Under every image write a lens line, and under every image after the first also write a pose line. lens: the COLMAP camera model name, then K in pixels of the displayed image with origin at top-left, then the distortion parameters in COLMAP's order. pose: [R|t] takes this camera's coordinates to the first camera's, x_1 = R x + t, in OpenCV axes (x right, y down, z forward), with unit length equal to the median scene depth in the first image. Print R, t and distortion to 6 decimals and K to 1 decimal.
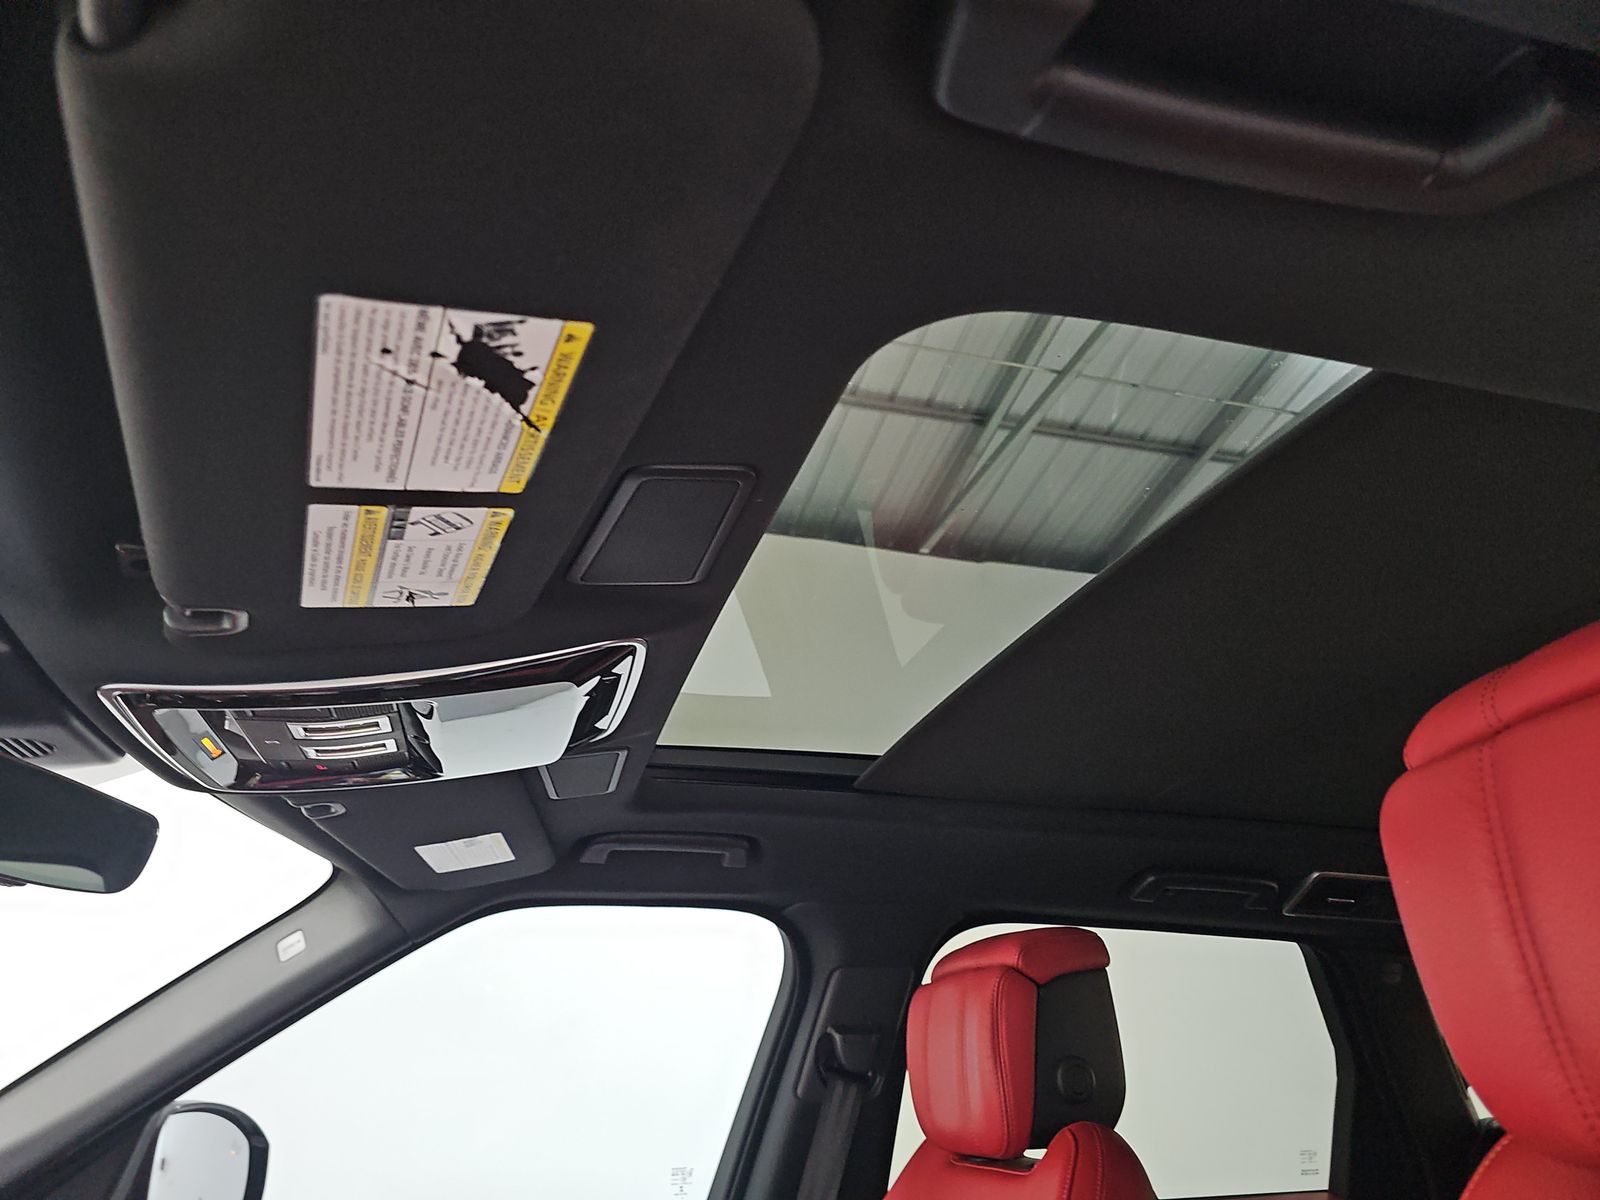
lens RADIAL K [[1070.9, 0, 790.2], [0, 1070.9, 609.7], [0, 0, 1]] dist [0.044094, -0.048375]
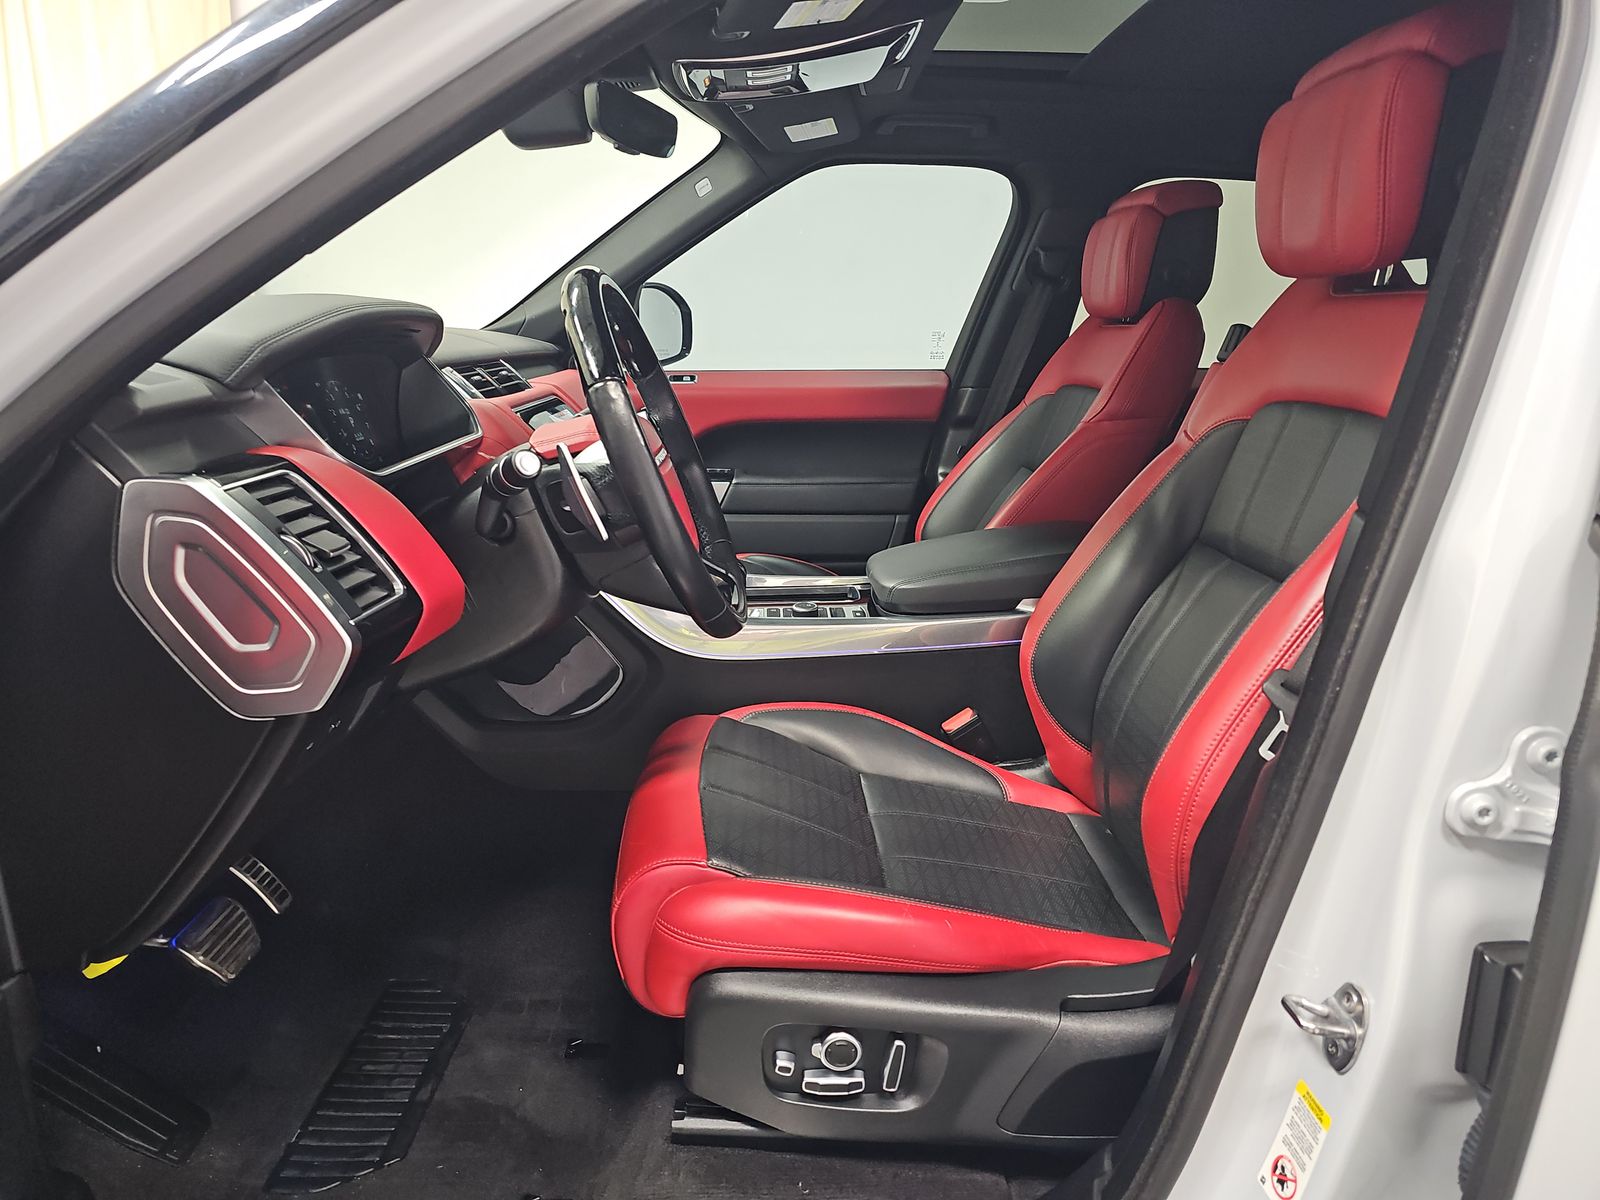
lens RADIAL K [[1070.9, 0, 788.4], [0, 1070.9, 614.8], [0, 0, 1]] dist [0.044094, -0.048375]
pose [[0.971906, 0.095956, -0.214921, 0.079001], [0.058162, 0.786892, 0.614343, -0.180880], [0.228070, -0.609584, 0.759205, -0.623520]]
